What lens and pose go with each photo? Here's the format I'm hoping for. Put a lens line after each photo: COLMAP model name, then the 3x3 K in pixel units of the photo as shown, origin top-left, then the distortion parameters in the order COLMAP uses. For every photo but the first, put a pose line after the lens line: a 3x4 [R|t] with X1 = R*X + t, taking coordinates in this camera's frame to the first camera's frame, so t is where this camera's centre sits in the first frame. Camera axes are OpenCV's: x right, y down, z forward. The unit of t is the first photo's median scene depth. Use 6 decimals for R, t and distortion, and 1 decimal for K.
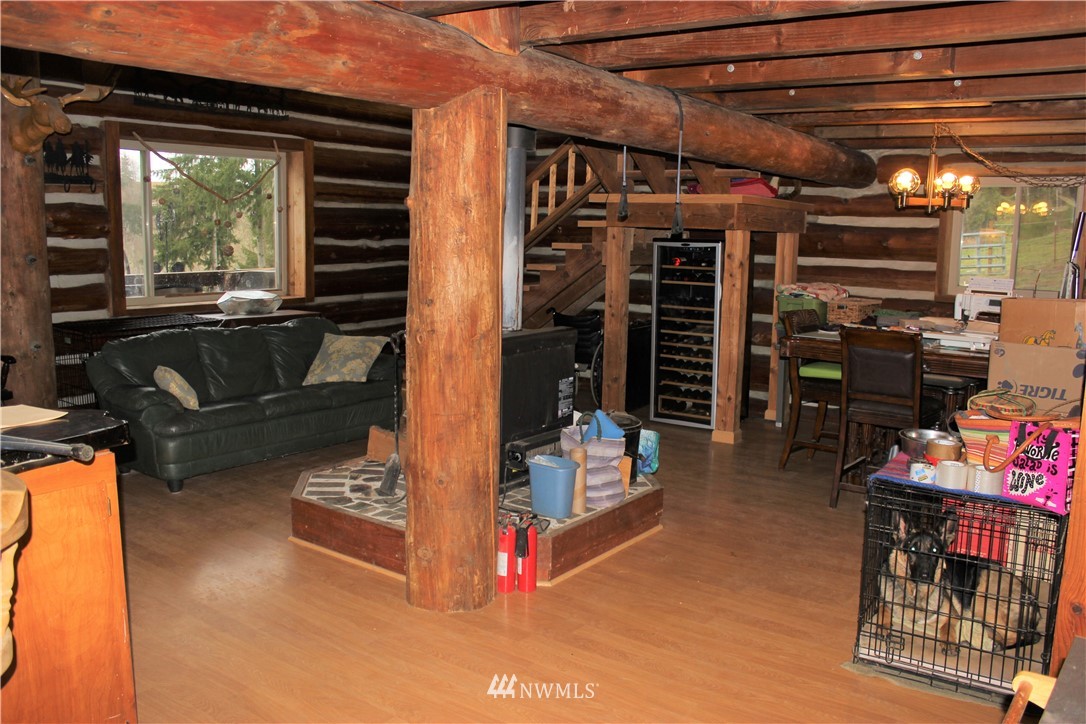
lens RADIAL K [[900.9, 0, 539.5], [0, 900.9, 364.4], [0, 0, 1]] dist [-0.163006, 0.148258]
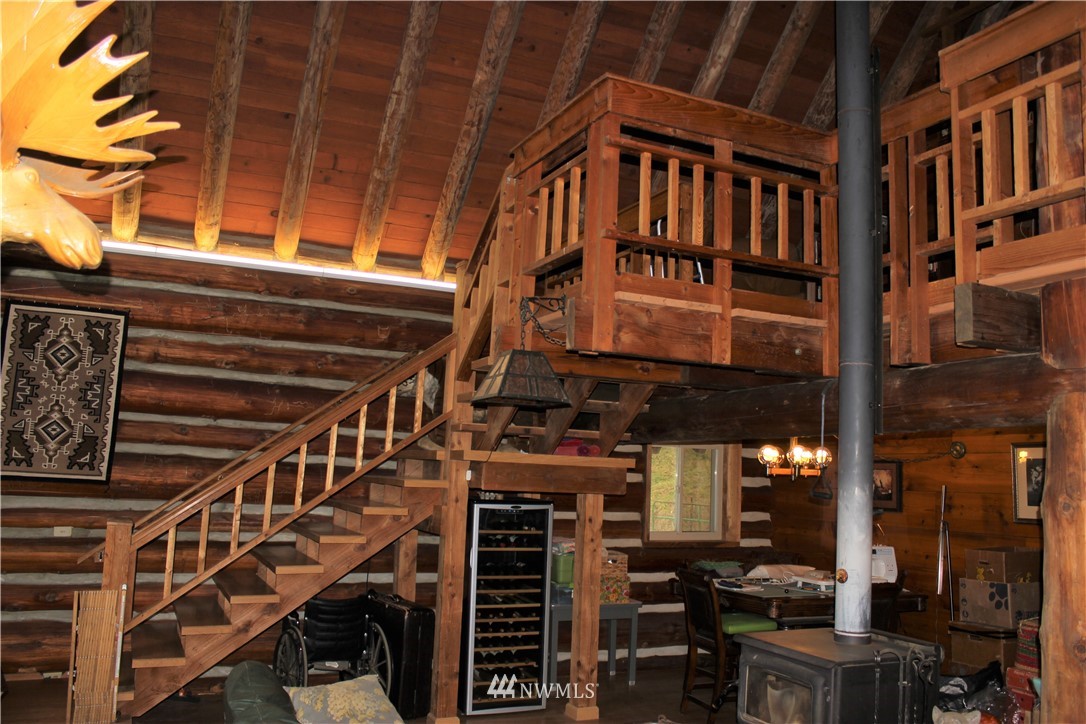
lens RADIAL K [[900.9, 0, 539.5], [0, 900.9, 364.4], [0, 0, 1]] dist [-0.163006, 0.148258]
pose [[0.472478, 0.103621, 0.875230, -0.325485], [0.092041, 0.981833, -0.165929, -0.063584], [-0.876523, 0.158955, 0.454357, 0.284754]]
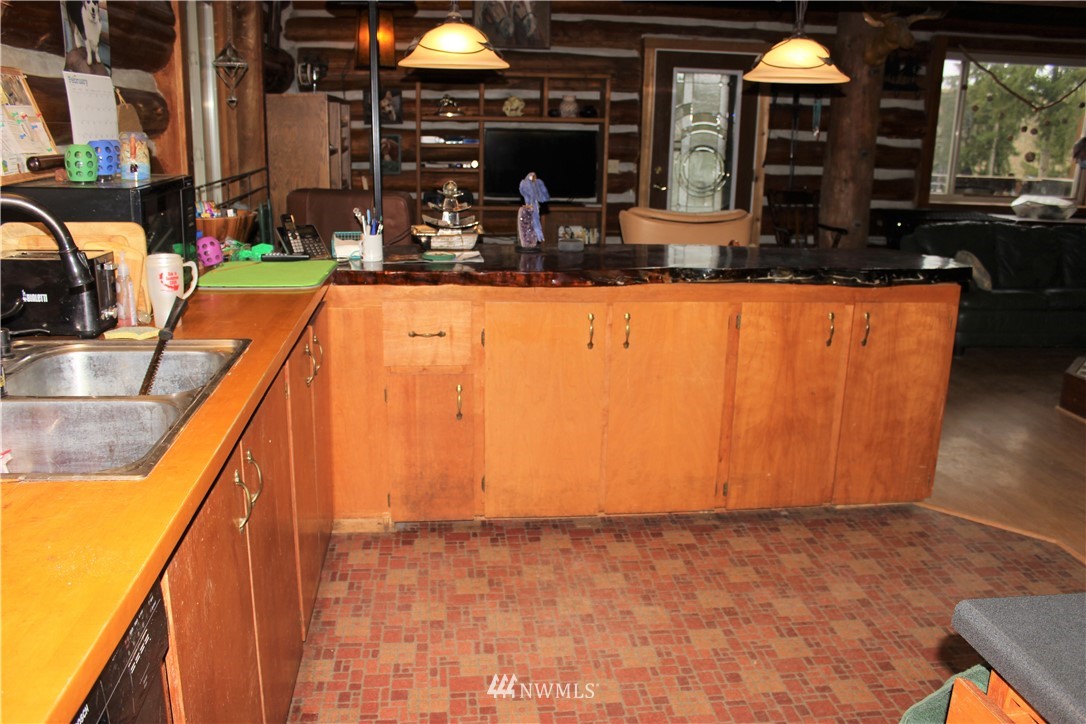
lens RADIAL K [[900.9, 0, 539.5], [0, 900.9, 364.4], [0, 0, 1]] dist [-0.163006, 0.148258]
pose [[0.685257, 0.192623, -0.702367, 0.024486], [-0.120433, 0.981084, 0.151561, 0.034451], [0.718275, -0.019270, 0.695493, -0.177232]]
